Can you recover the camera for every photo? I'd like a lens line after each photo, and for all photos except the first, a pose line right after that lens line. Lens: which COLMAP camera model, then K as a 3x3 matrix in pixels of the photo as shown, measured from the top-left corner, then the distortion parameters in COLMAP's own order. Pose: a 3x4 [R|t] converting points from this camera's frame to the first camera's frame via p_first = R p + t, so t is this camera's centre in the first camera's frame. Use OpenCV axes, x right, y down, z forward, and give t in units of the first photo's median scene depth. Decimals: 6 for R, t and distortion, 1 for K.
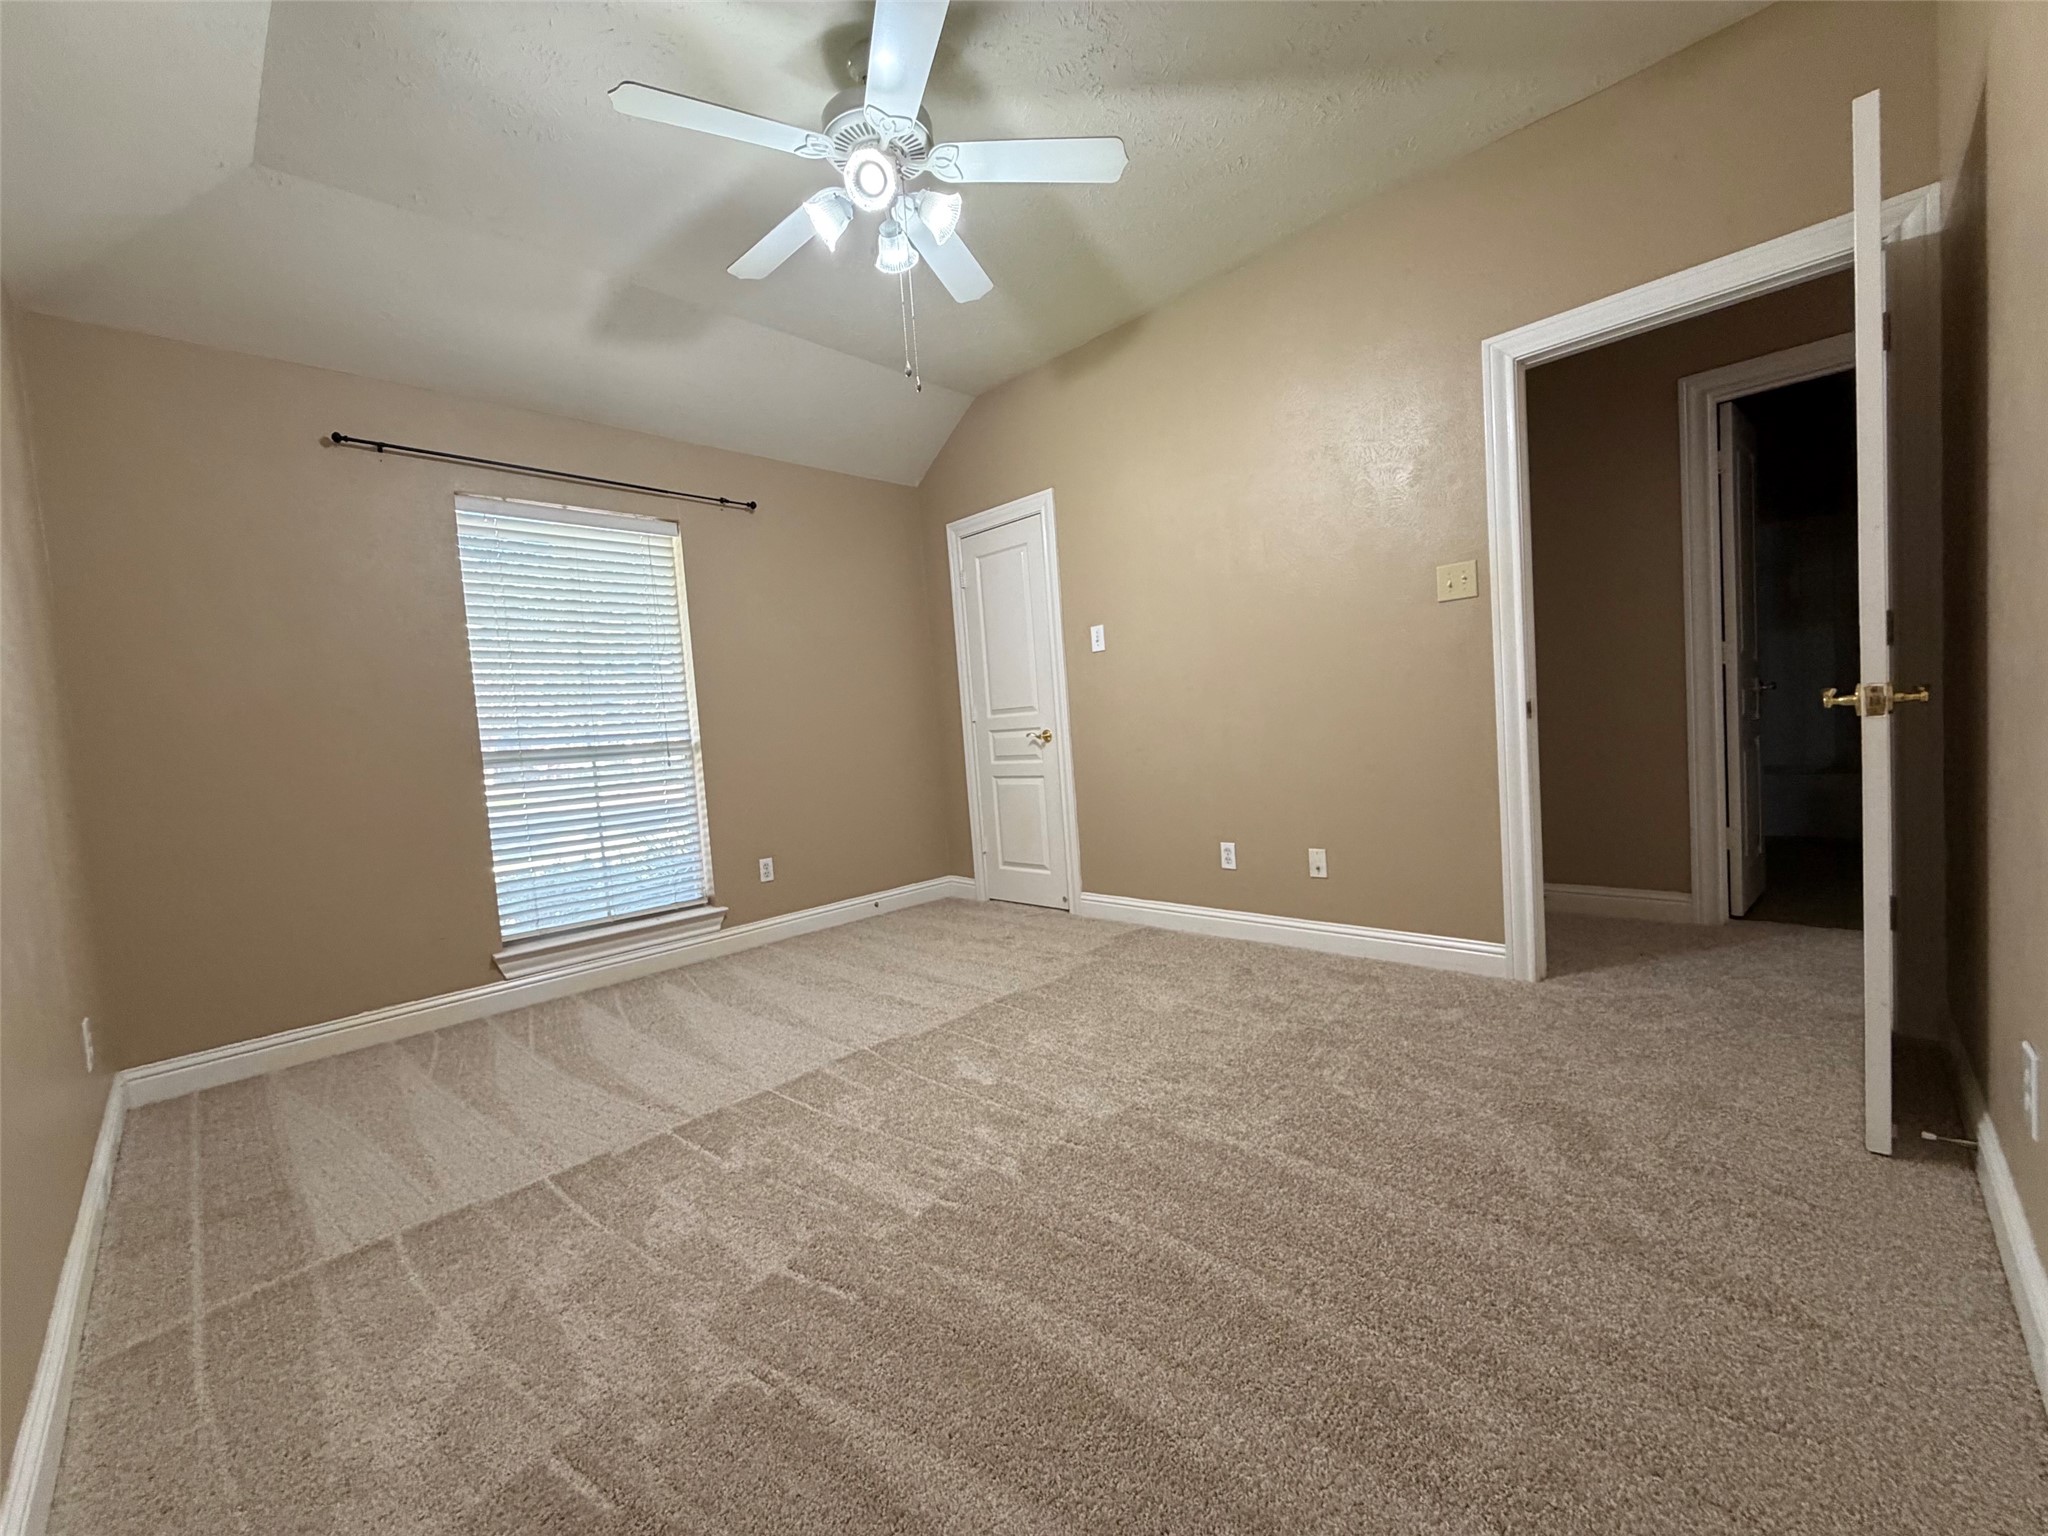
lens RADIAL K [[820.0, 0, 1020.9], [0, 820.0, 778.0], [0, 0, 1]] dist [-0.000688, -0.000040]
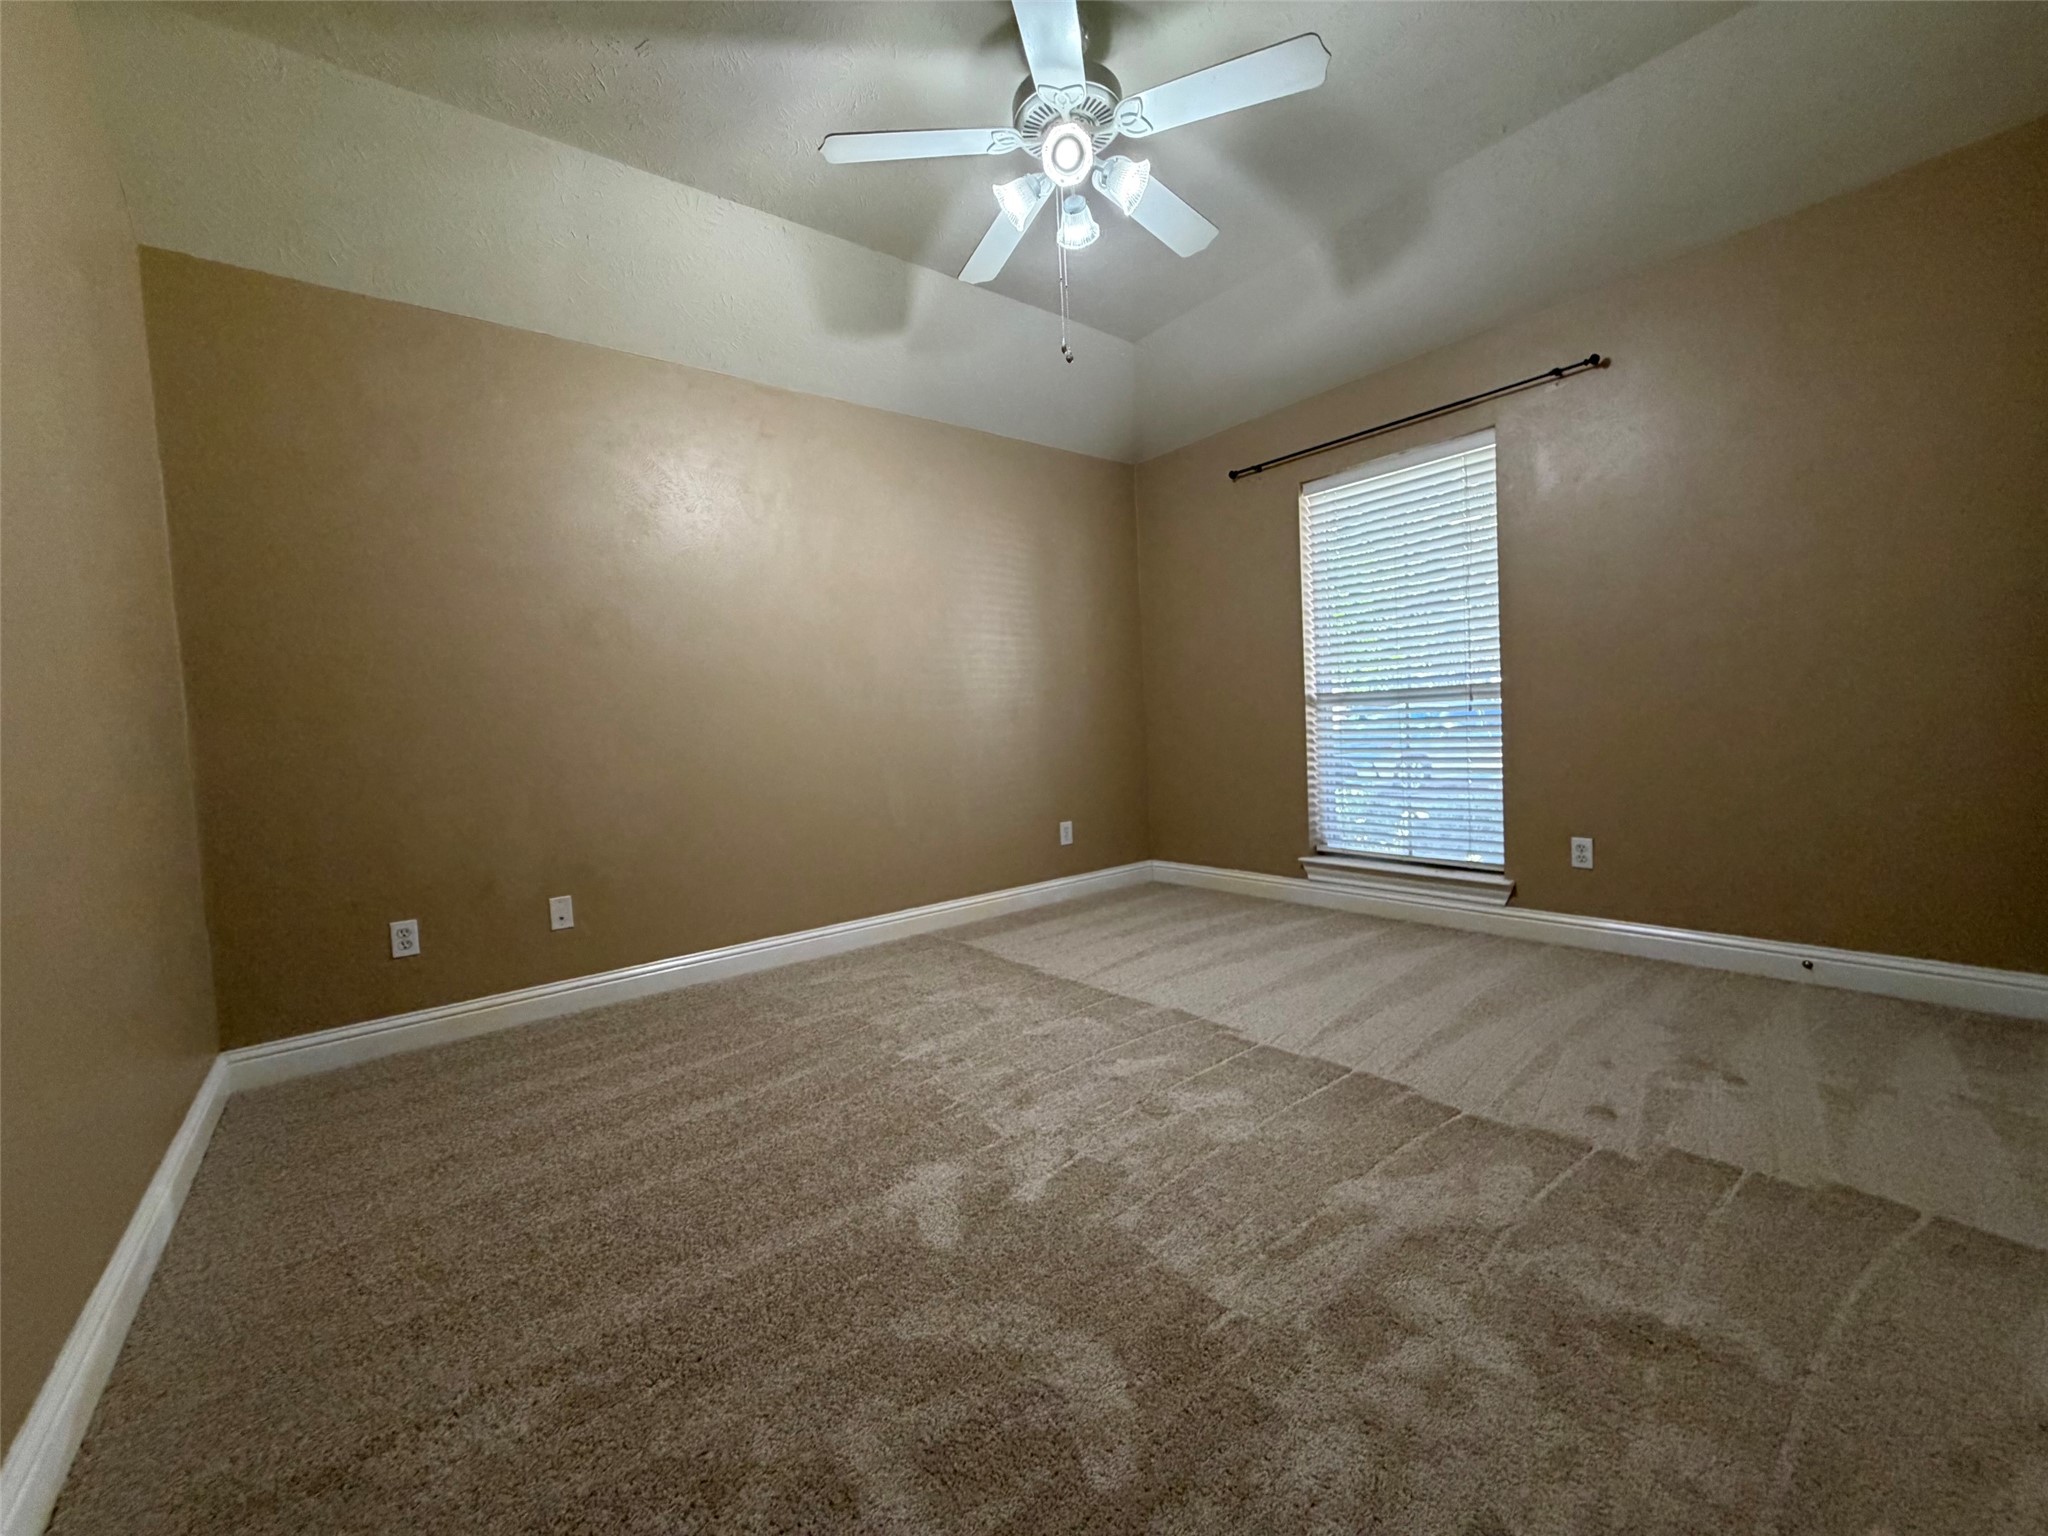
lens RADIAL K [[816.6, 0, 1024.0], [0, 816.6, 768.0], [0, 0, 1]] dist [-0.001403, -0.000147]
pose [[-0.116032, 0.123691, -0.985514, 0.603197], [-0.010423, 0.992009, 0.125733, -0.069209], [0.993191, 0.024861, -0.113816, 0.707246]]
